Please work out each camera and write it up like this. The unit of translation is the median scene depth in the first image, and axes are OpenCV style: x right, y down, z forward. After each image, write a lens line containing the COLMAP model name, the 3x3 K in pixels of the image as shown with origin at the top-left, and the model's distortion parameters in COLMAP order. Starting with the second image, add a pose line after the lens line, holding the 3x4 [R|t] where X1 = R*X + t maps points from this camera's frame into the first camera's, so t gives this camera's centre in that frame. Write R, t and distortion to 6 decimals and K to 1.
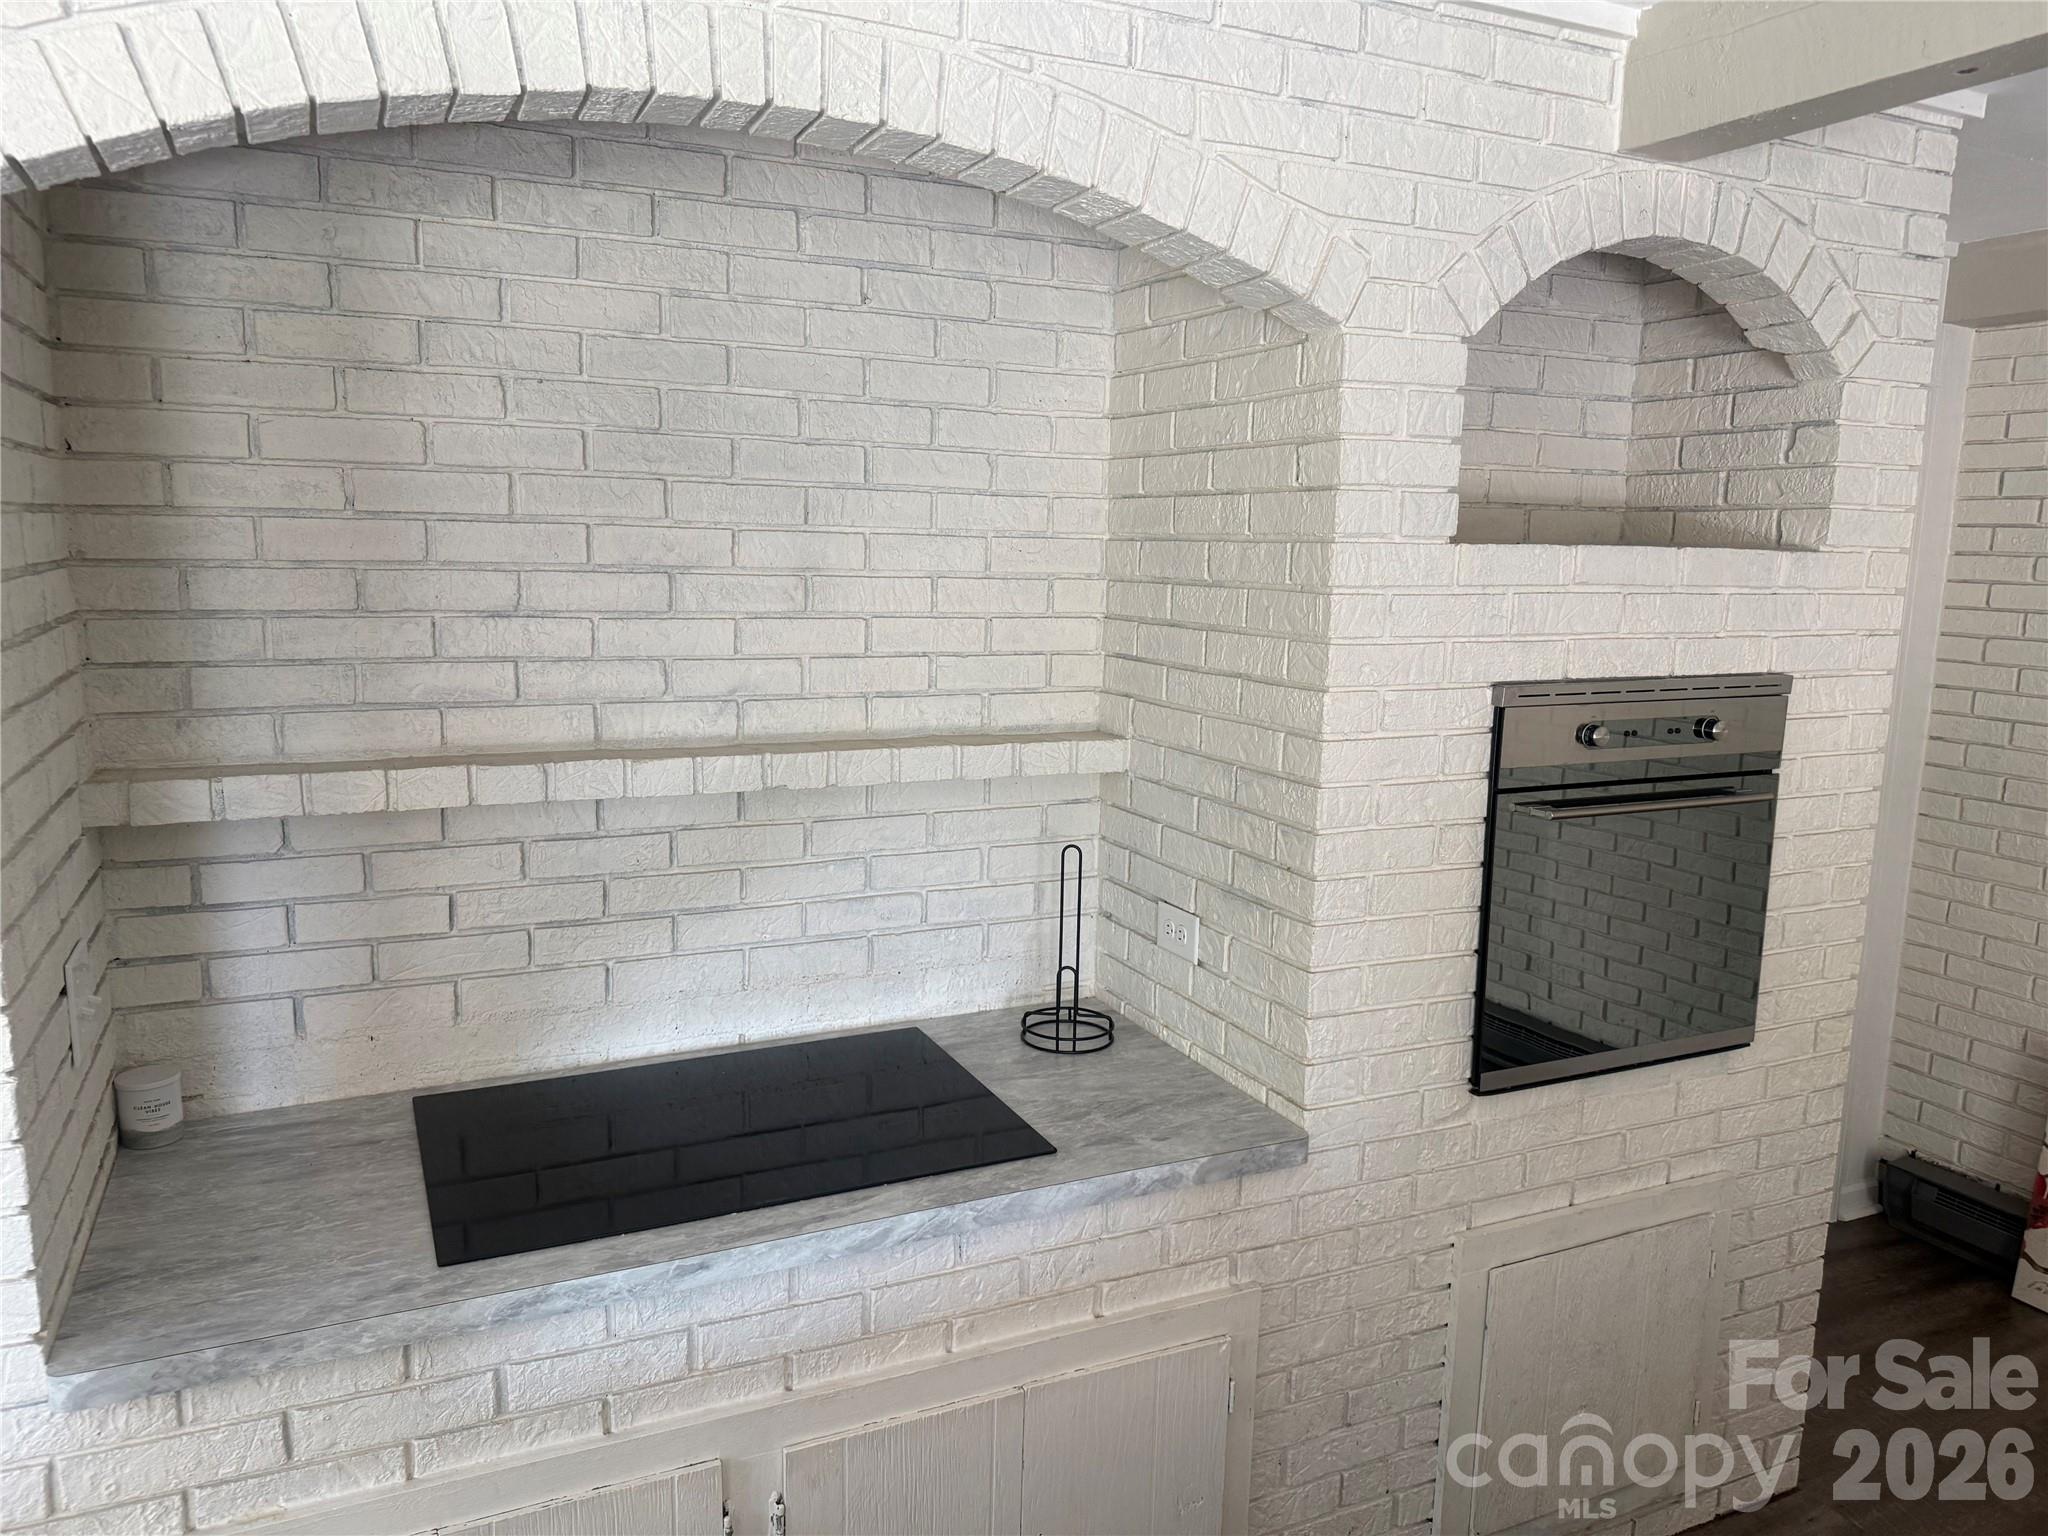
lens RADIAL K [[1440.6, 0, 1018.9], [0, 1440.6, 771.3], [0, 0, 1]] dist [0.062624, -0.081793]
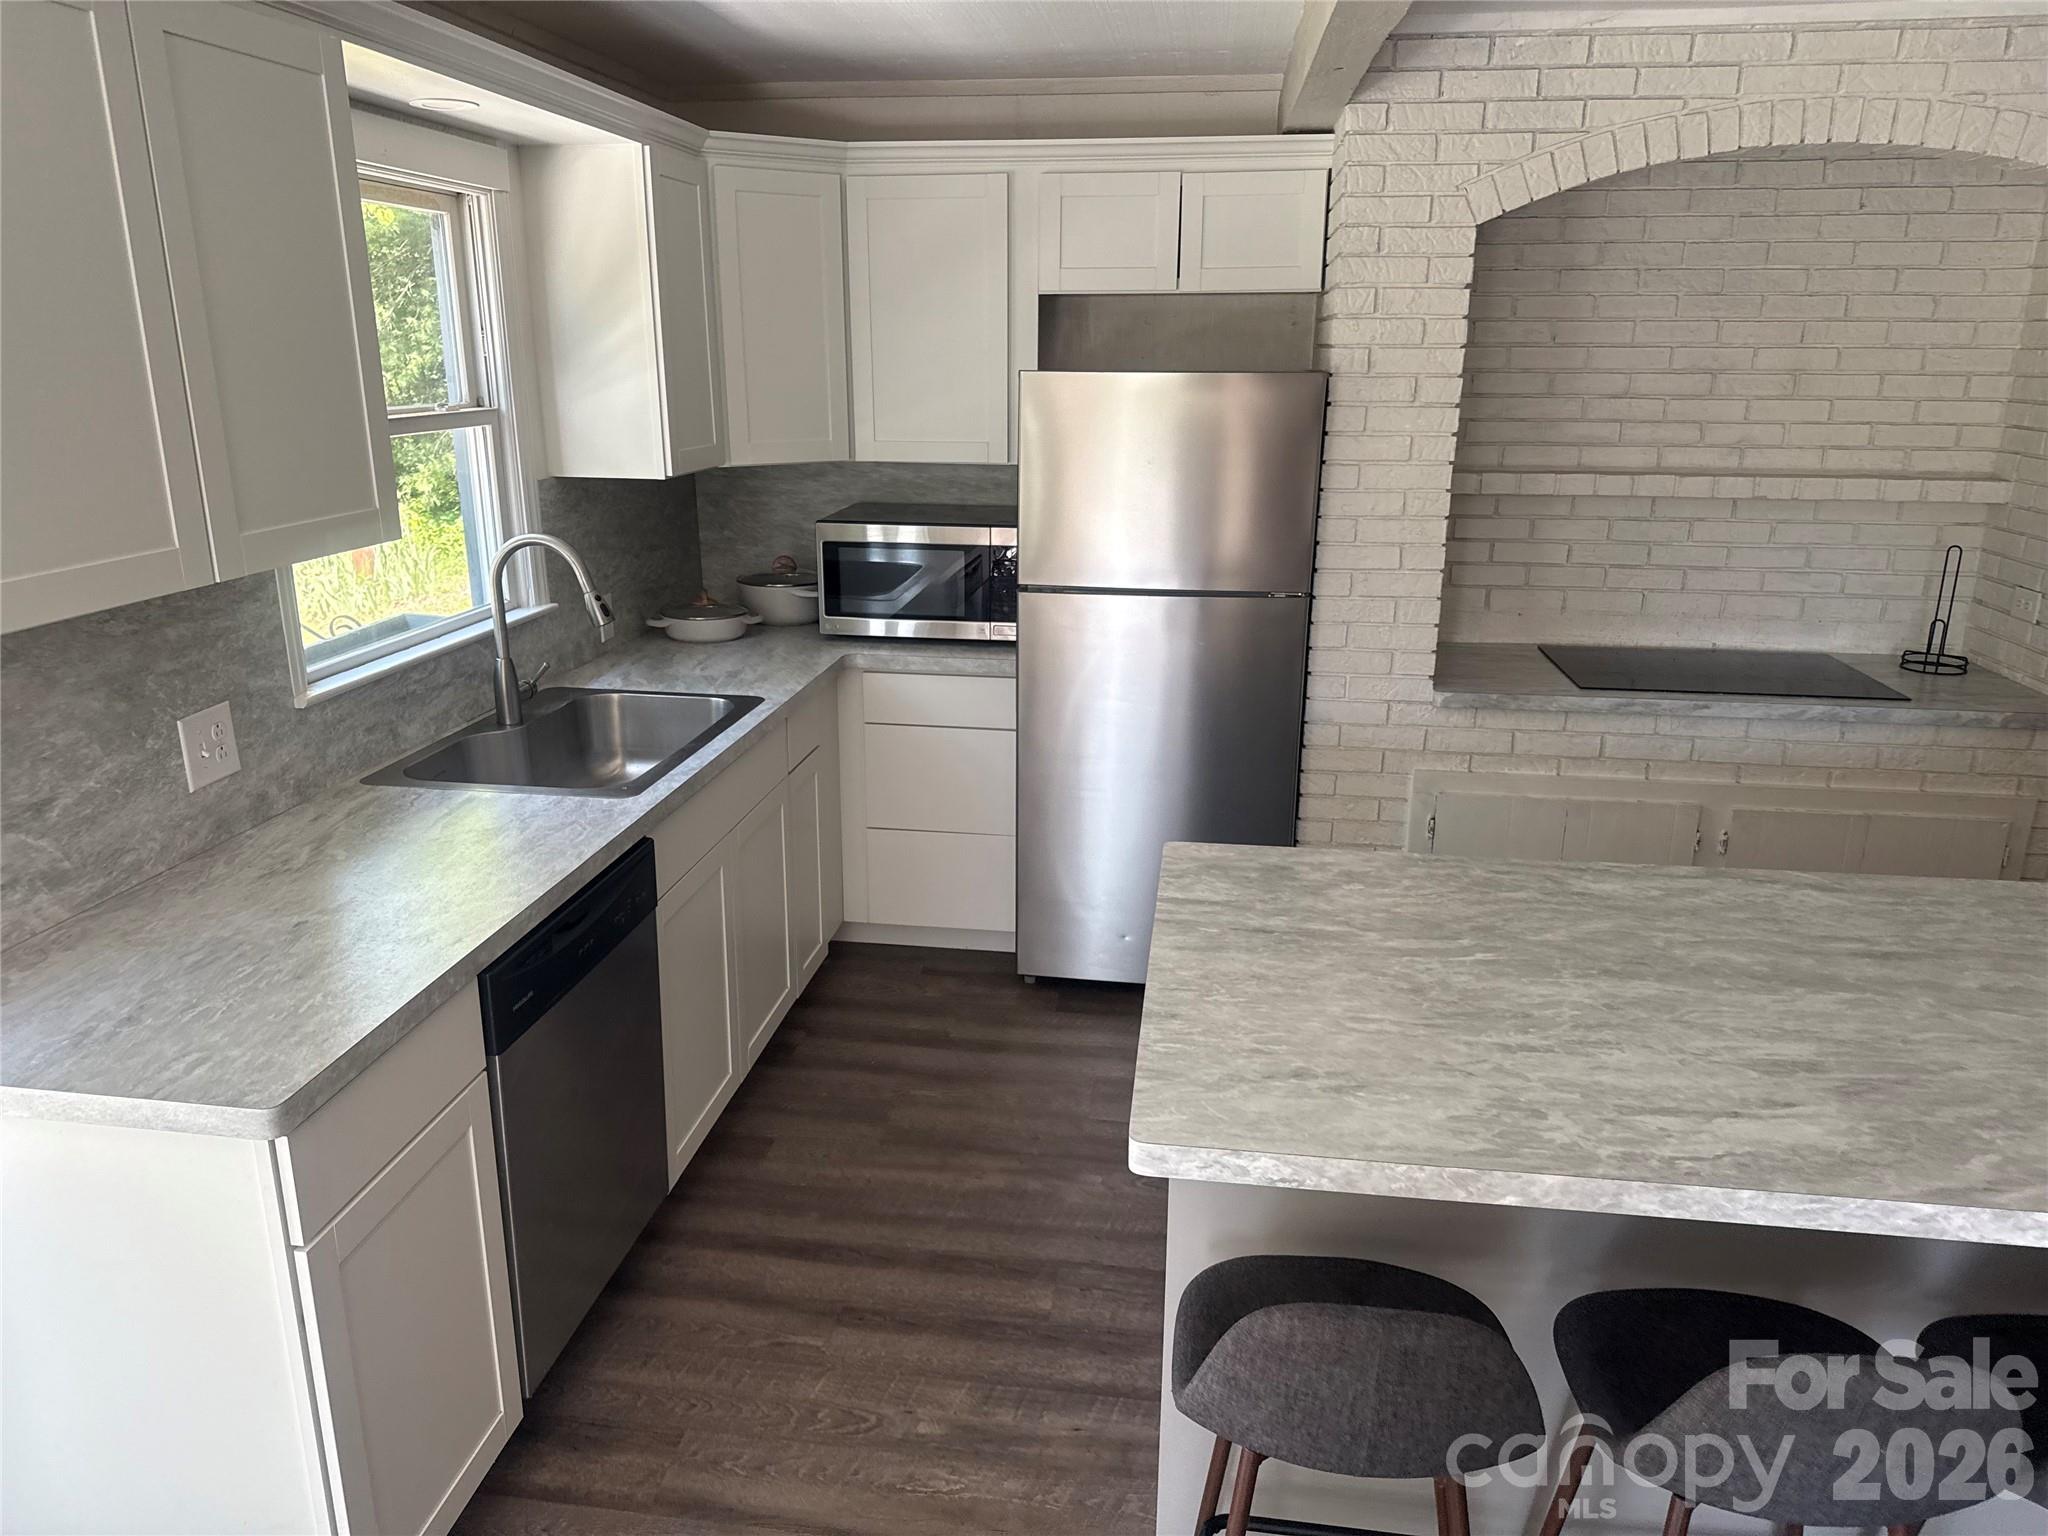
lens RADIAL K [[1440.6, 0, 993.2], [0, 1440.6, 769.1], [0, 0, 1]] dist [0.062624, -0.081793]
pose [[0.833432, 0.141555, -0.534184, 0.049257], [-0.071373, 0.986113, 0.149957, 0.140370], [0.547993, -0.086853, 0.831962, -1.037724]]
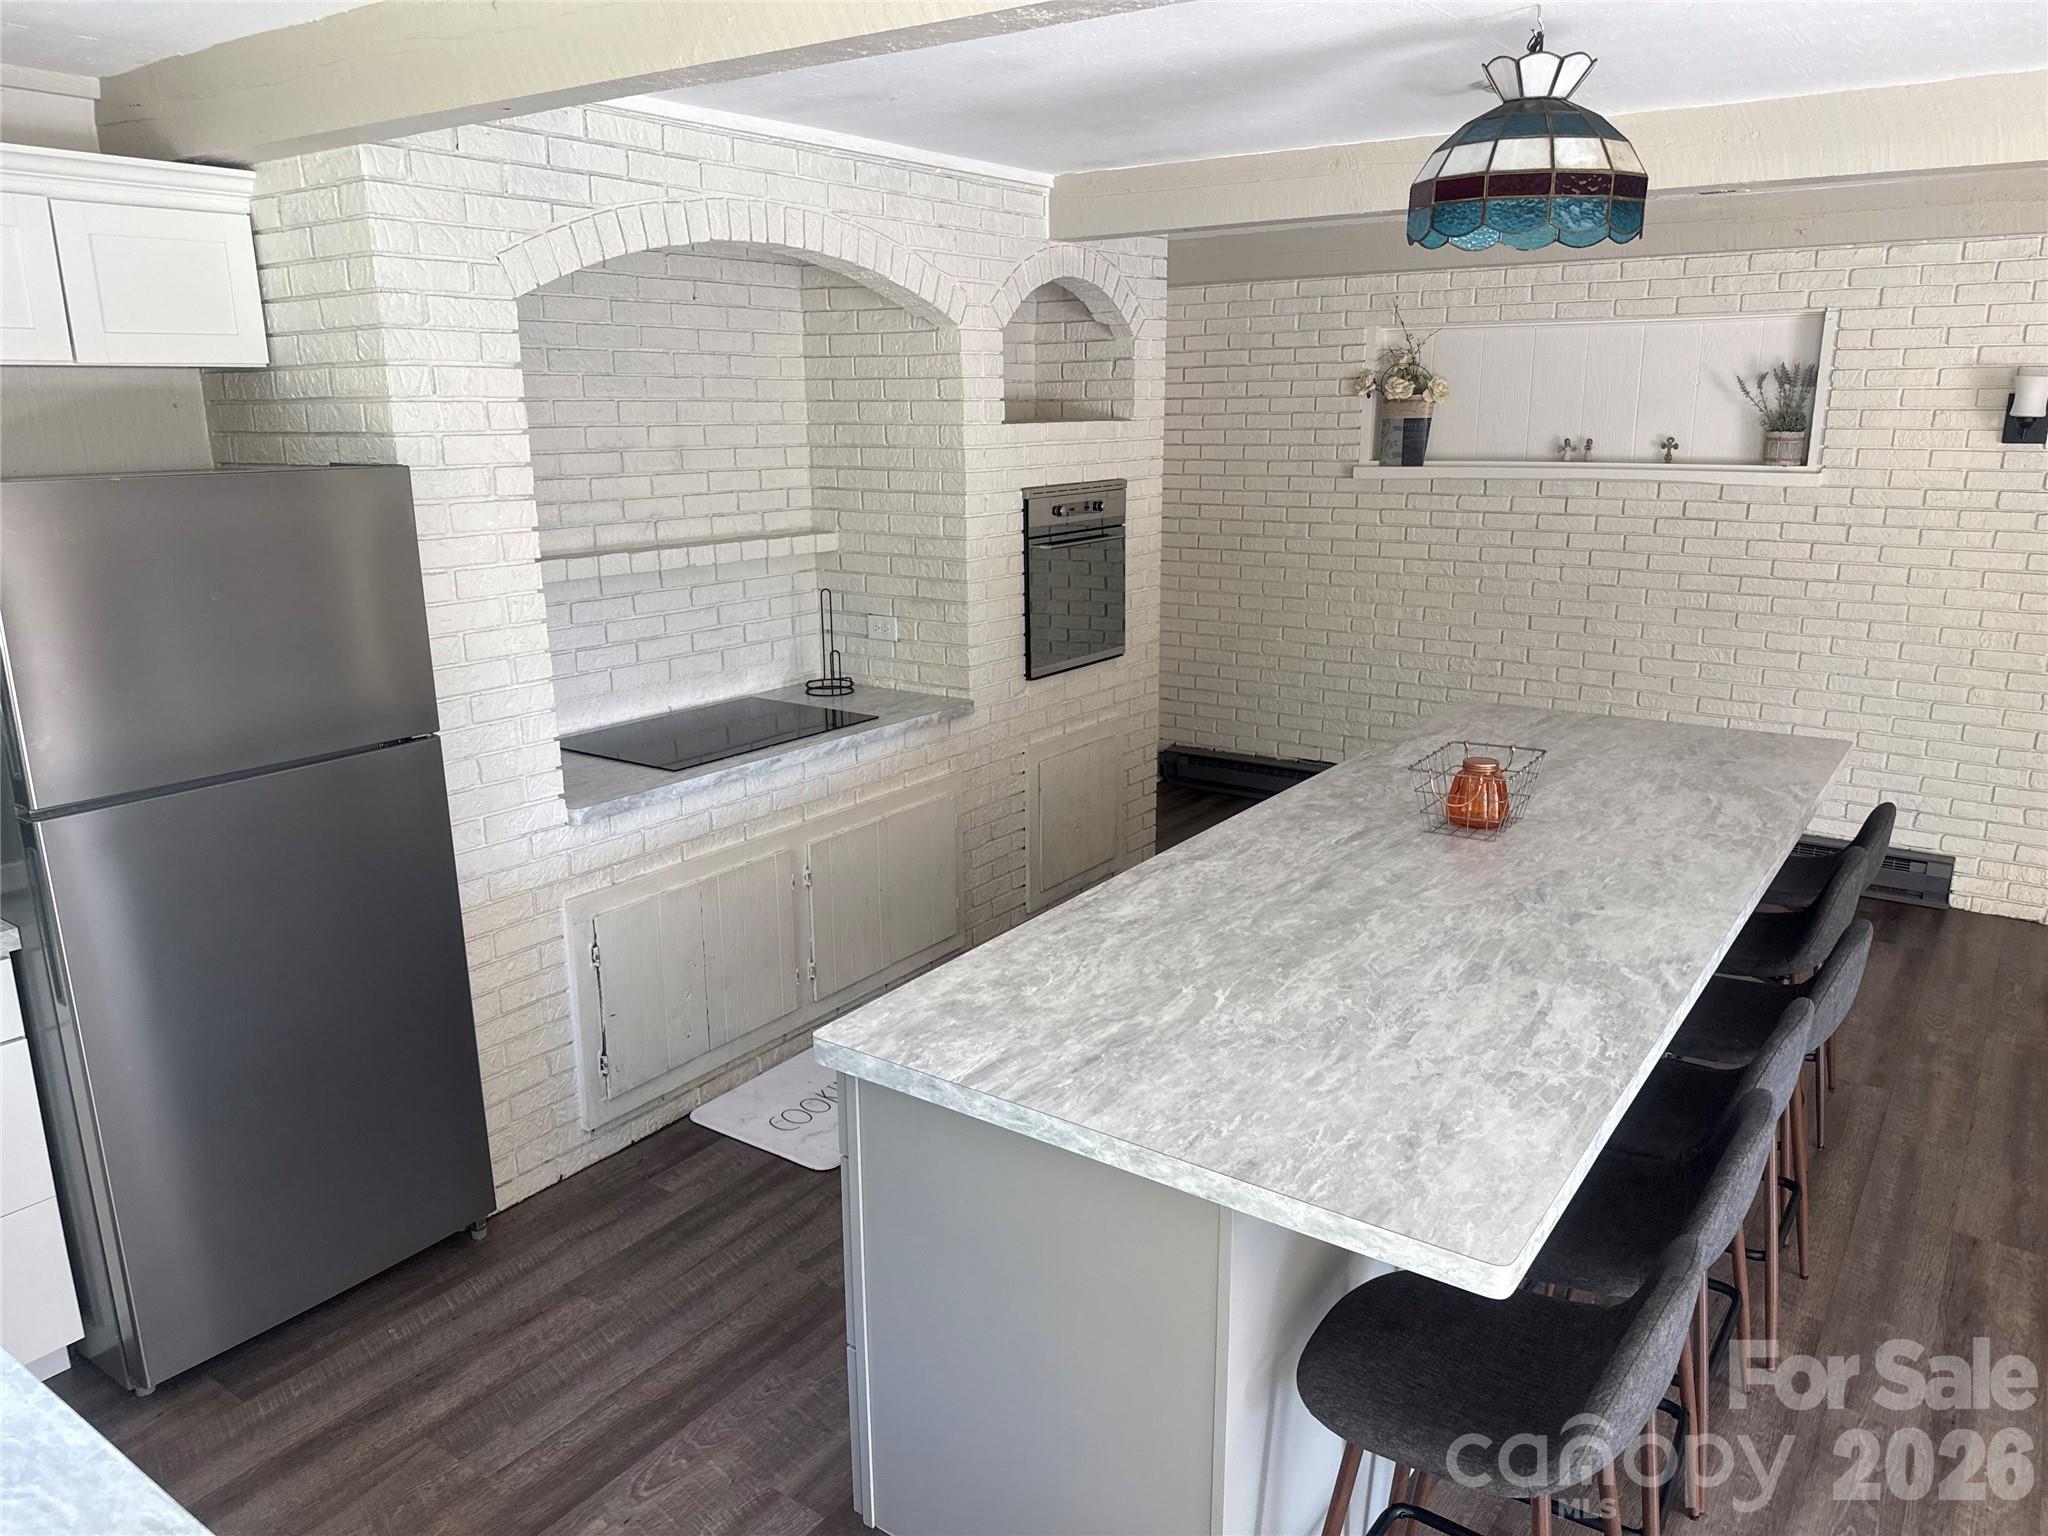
lens RADIAL K [[1440.6, 0, 1021.2], [0, 1440.6, 776.3], [0, 0, 1]] dist [0.062624, -0.081793]
pose [[0.872901, -0.148103, 0.464875, -0.718685], [0.100557, 0.986969, 0.125617, 0.090296], [-0.477422, -0.062905, 0.876420, -0.895878]]
